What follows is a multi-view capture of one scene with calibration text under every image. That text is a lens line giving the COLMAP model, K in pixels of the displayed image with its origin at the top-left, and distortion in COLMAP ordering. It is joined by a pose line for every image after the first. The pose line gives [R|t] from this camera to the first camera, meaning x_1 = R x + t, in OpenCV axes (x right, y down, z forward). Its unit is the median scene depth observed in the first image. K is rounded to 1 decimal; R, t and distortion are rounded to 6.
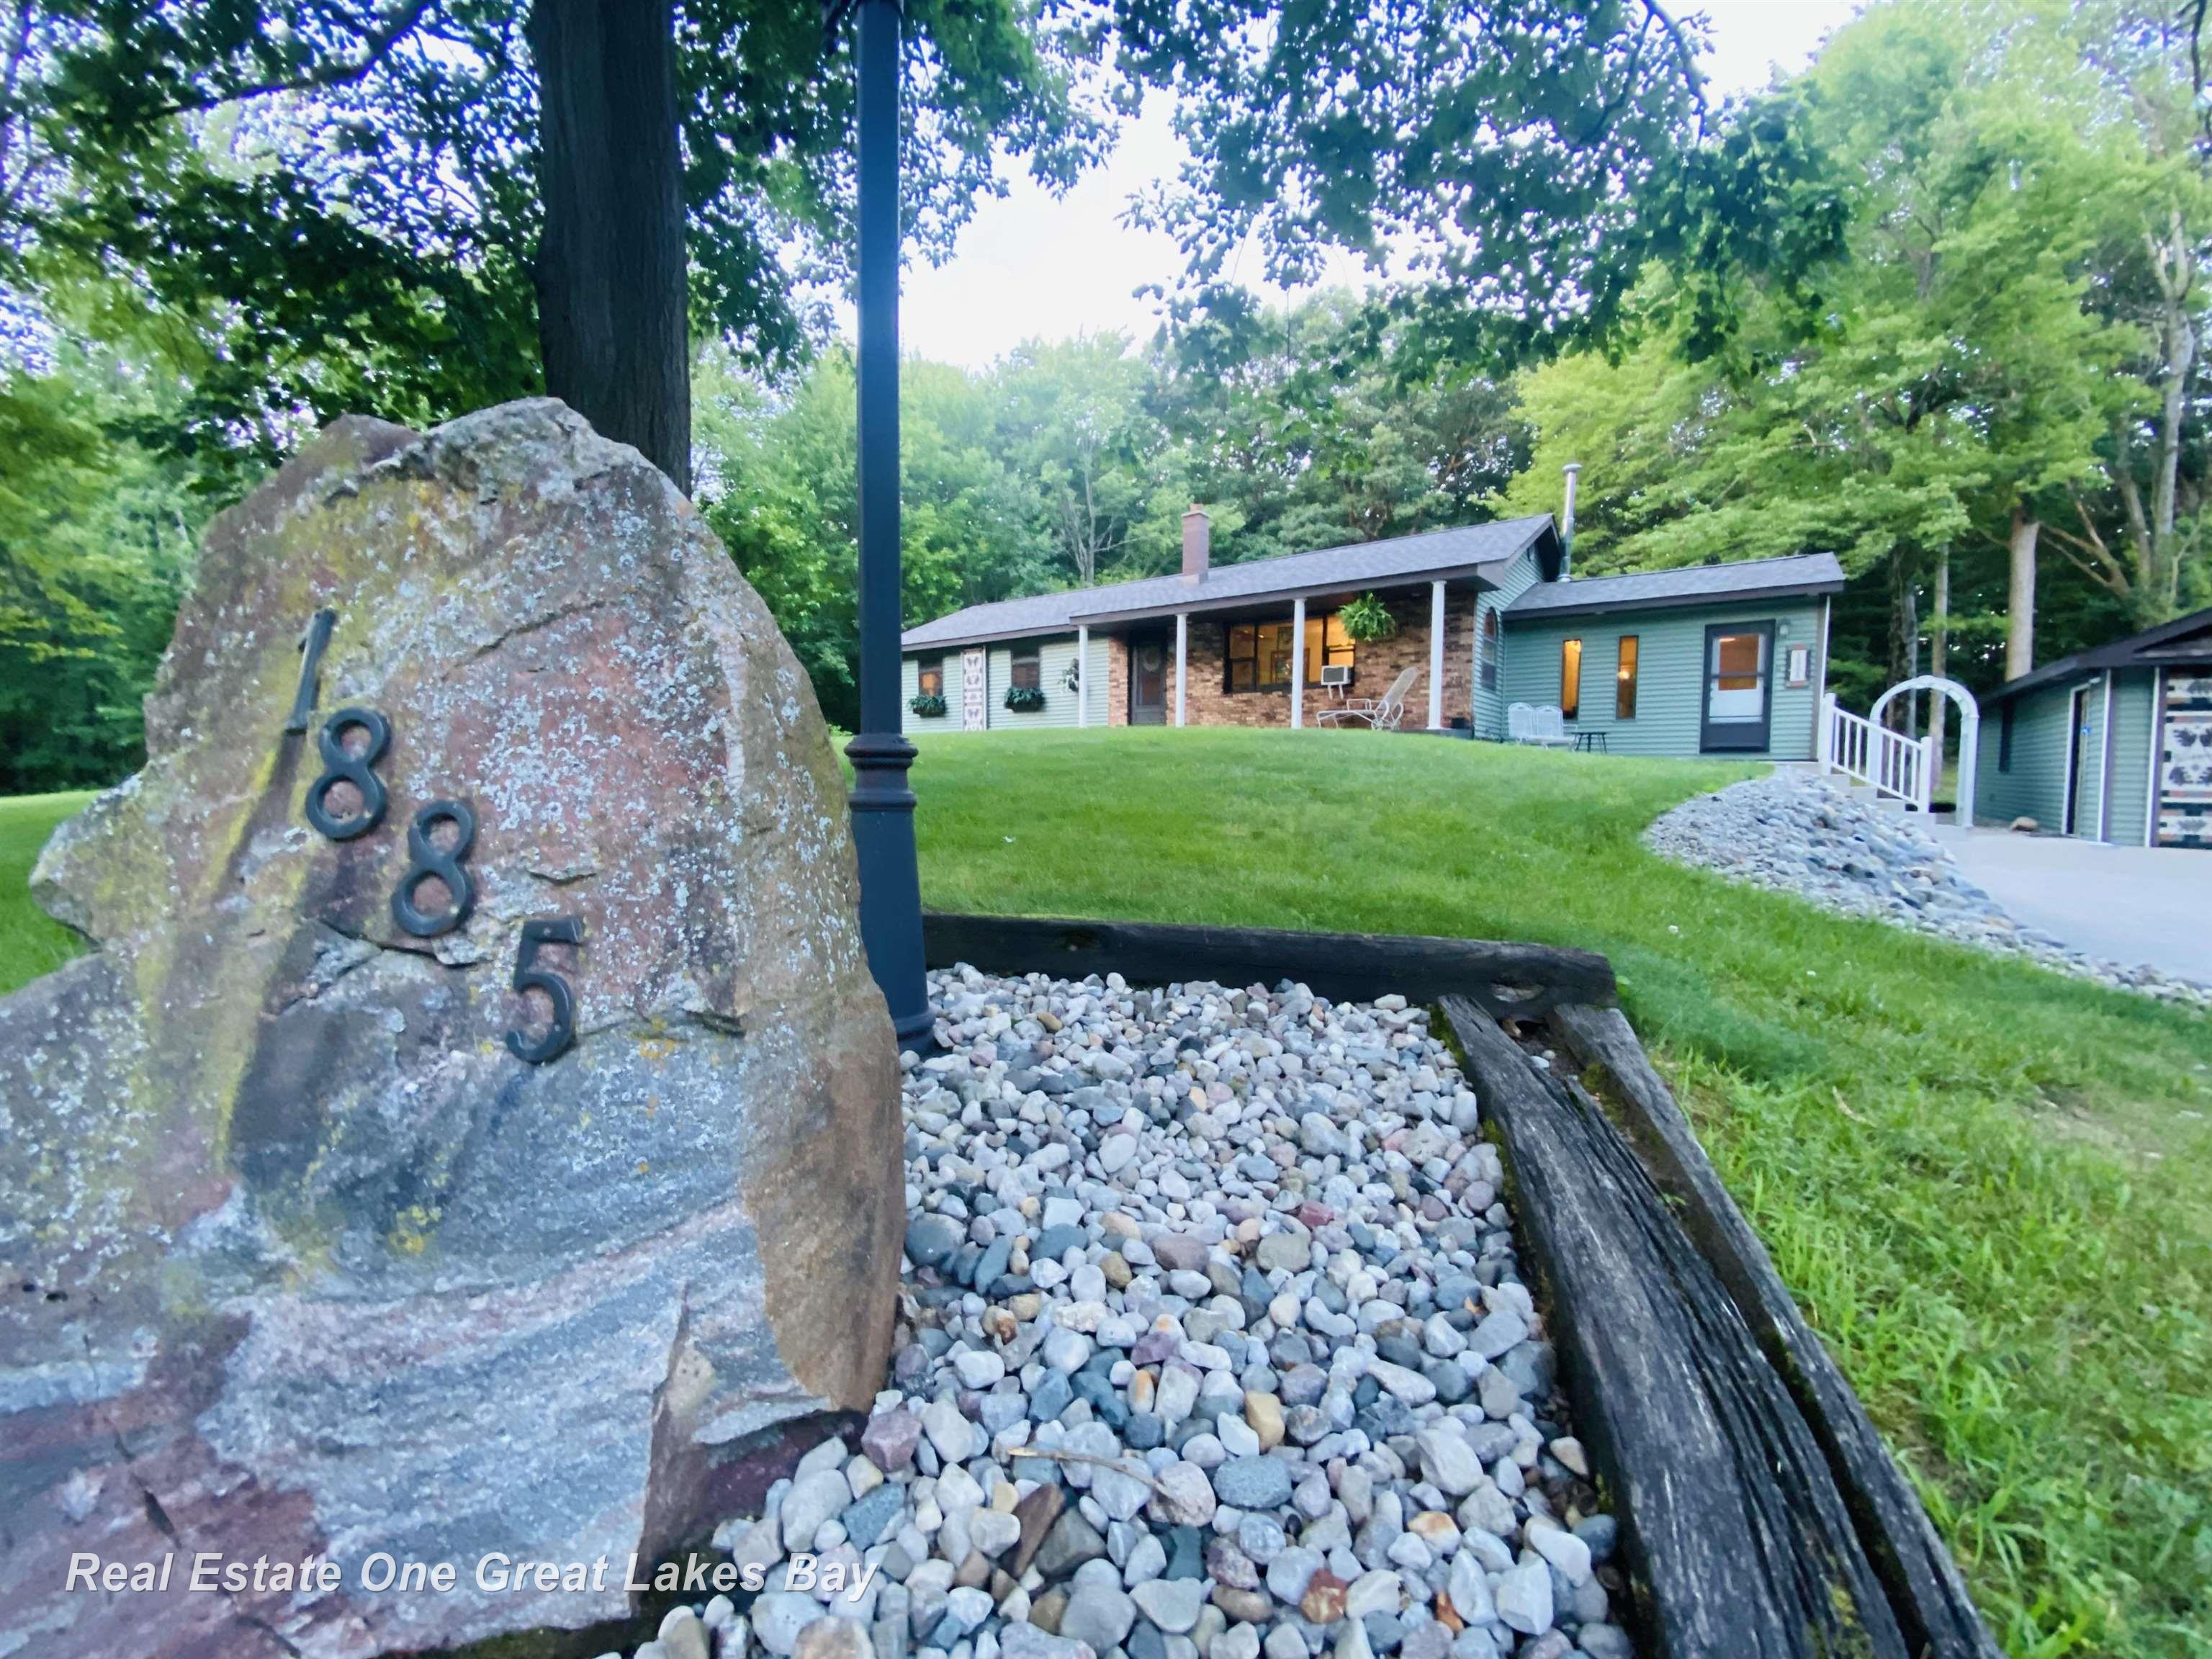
lens RADIAL K [[908.1, 0, 1105.7], [0, 908.1, 837.7], [0, 0, 1]] dist [-0.000232, -0.006118]
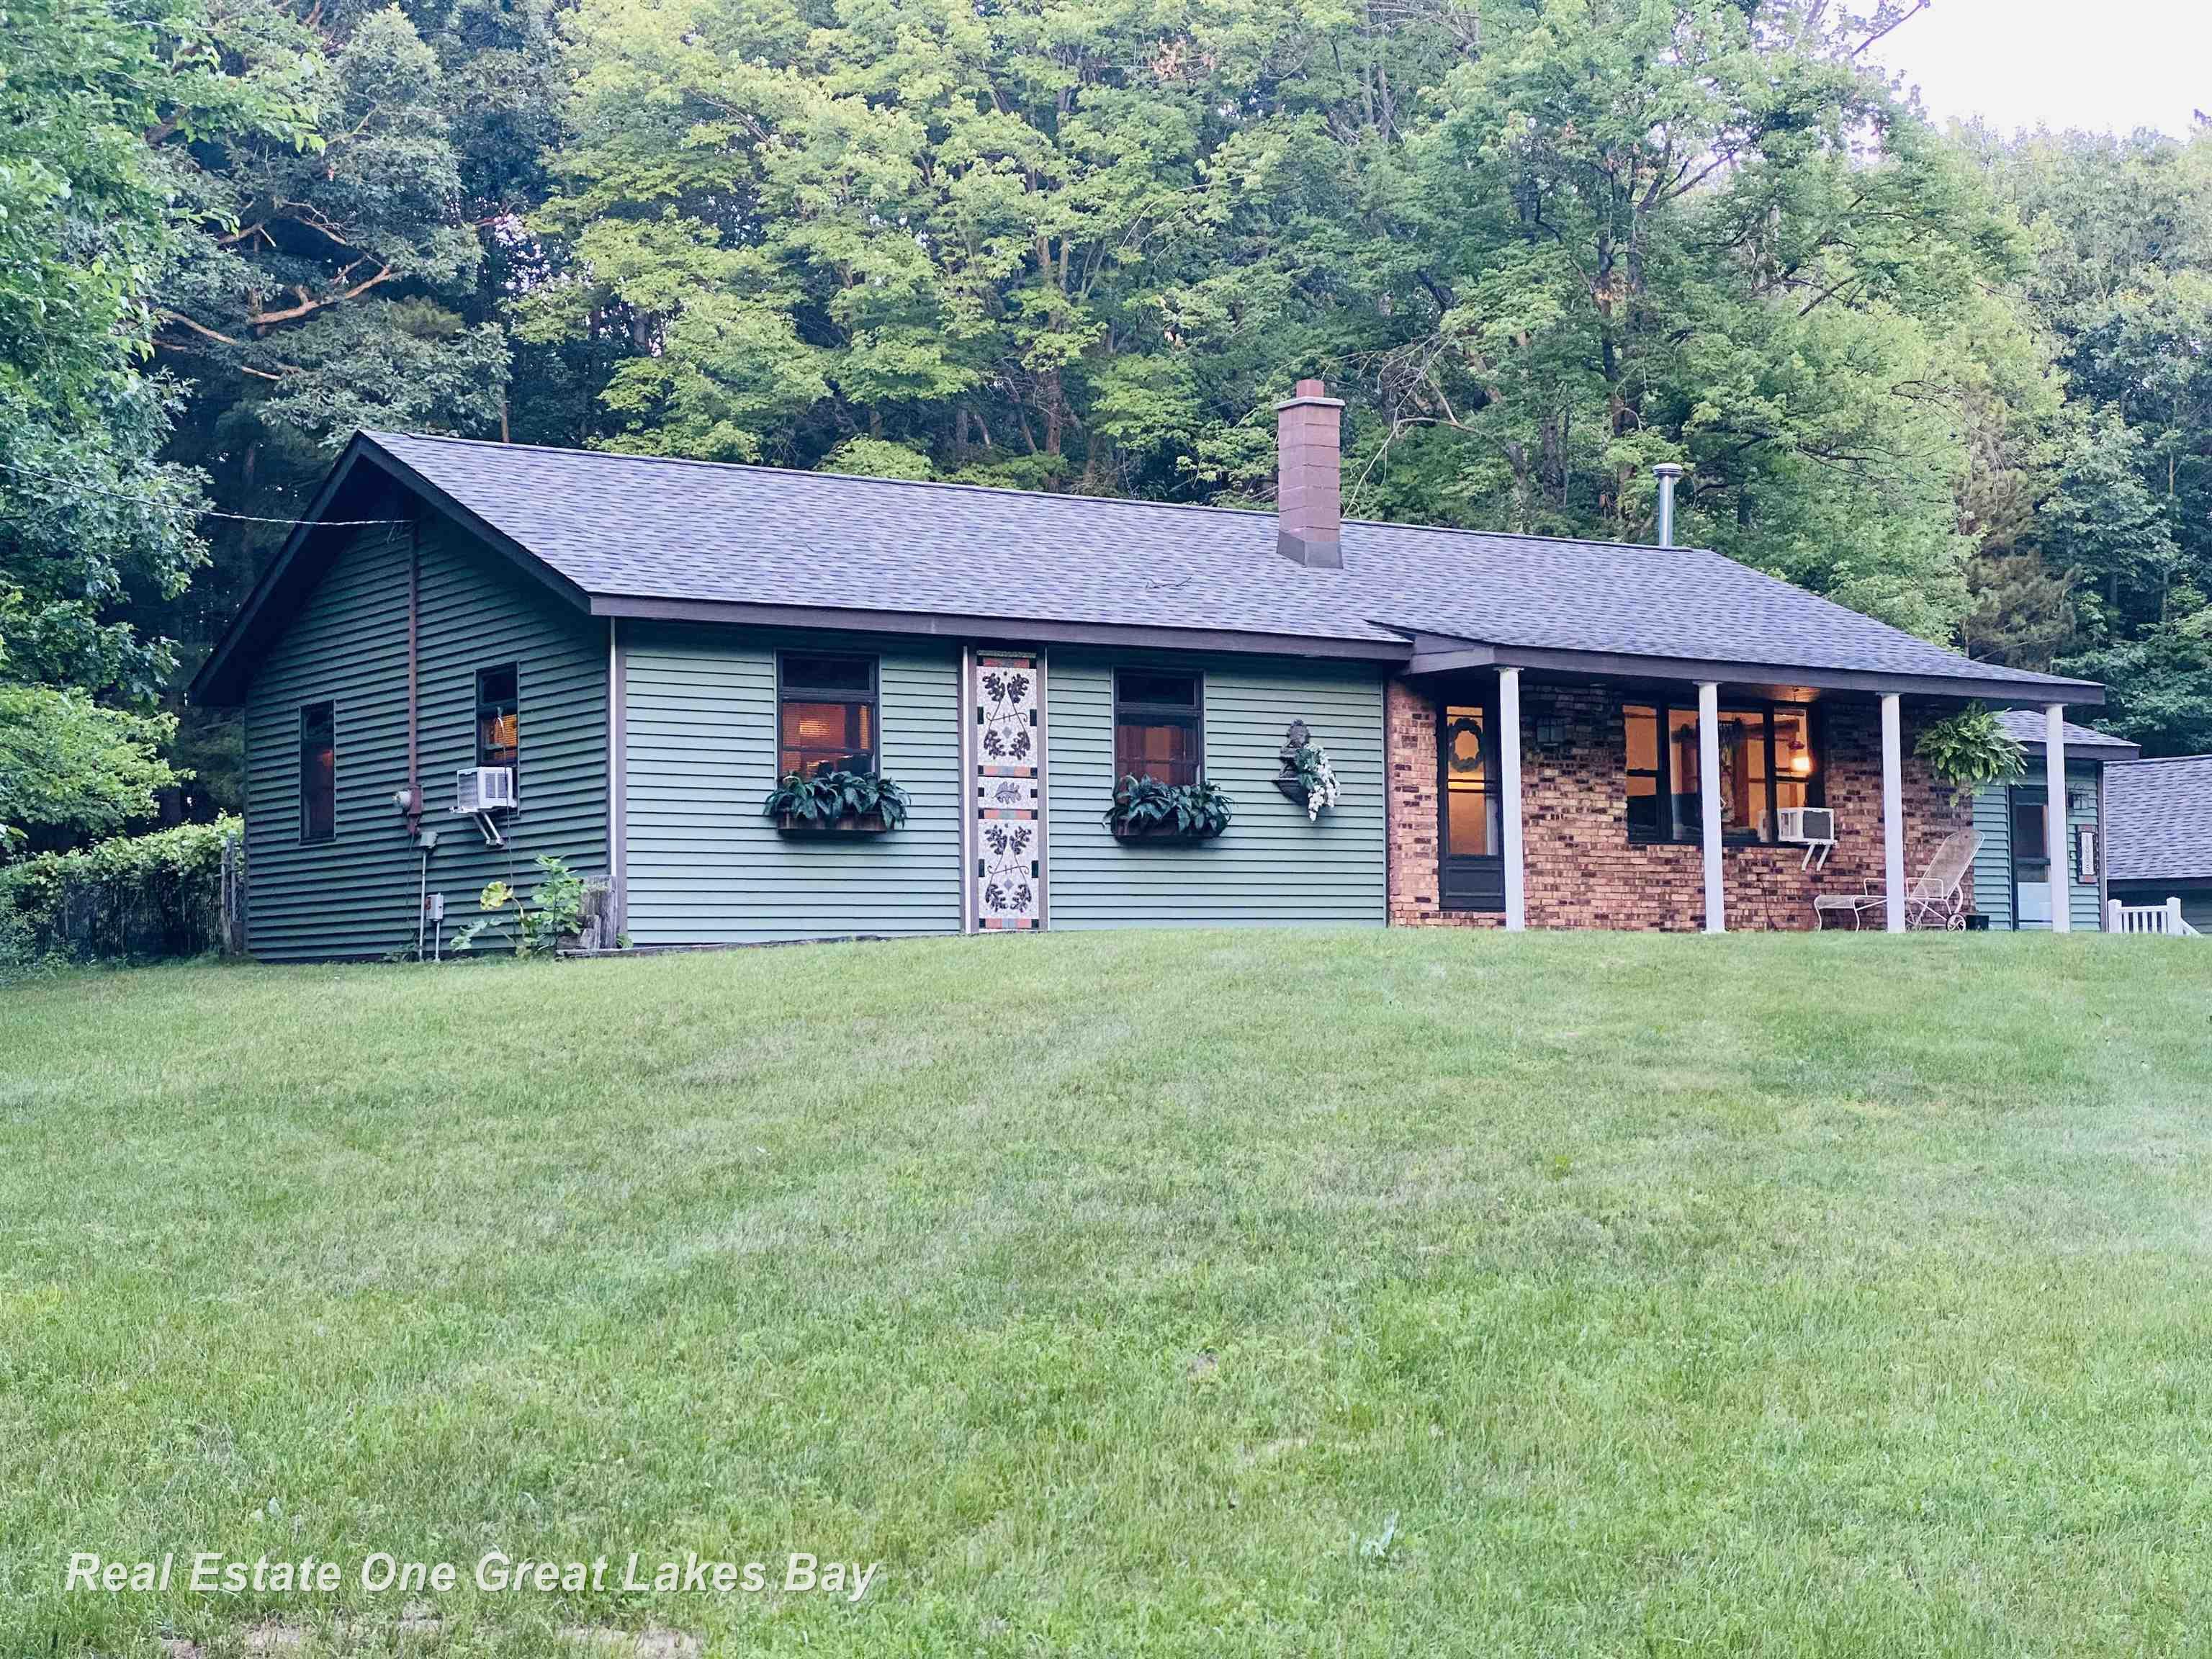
lens RADIAL K [[3397.6, 0, 1095.5], [0, 3397.6, 816.5], [0, 0, 1]] dist [0.097913, 0.000000]
pose [[0.322387, 0.044197, 0.945576, -1.825360], [0.072415, 0.994831, -0.071188, -0.075277], [-0.943834, 0.091423, 0.317520, 0.787119]]
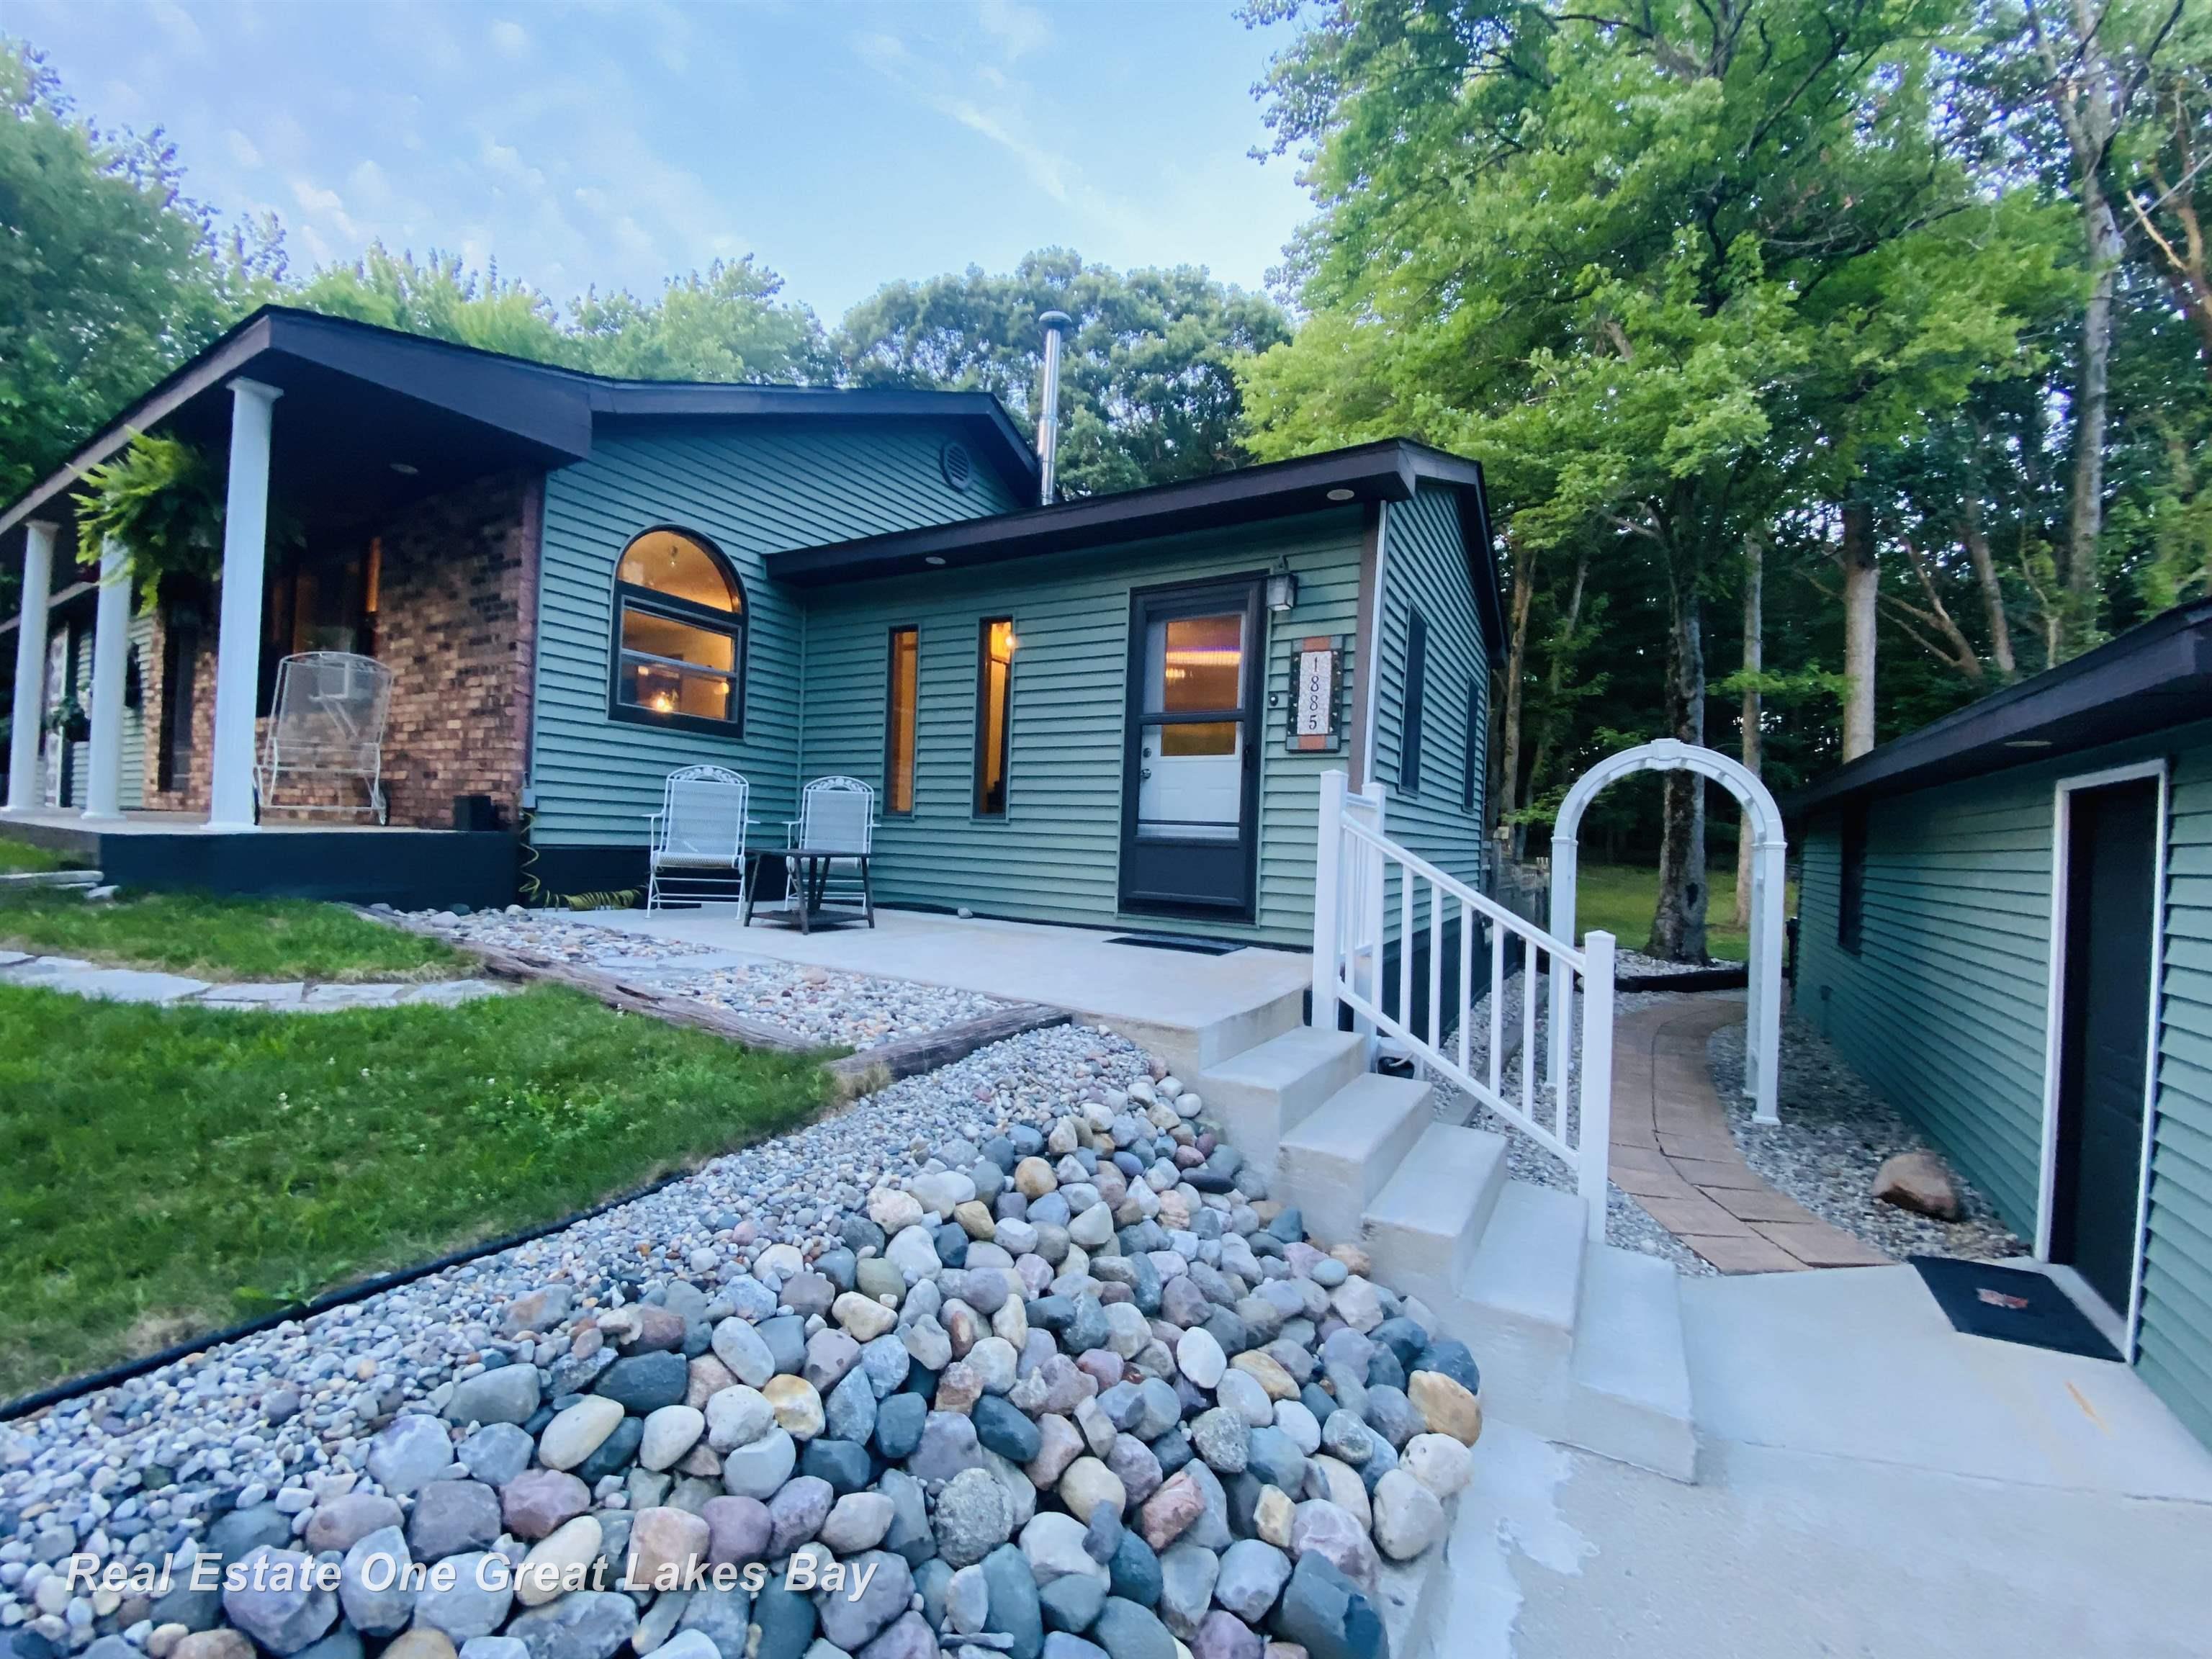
lens RADIAL K [[908.1, 0, 1097.0], [0, 908.1, 845.2], [0, 0, 1]] dist [-0.000232, -0.006118]
pose [[0.995386, 0.031664, 0.090577, 0.578035], [-0.025973, 0.997654, -0.063339, -0.092181], [-0.092370, 0.060695, 0.993873, 0.578862]]
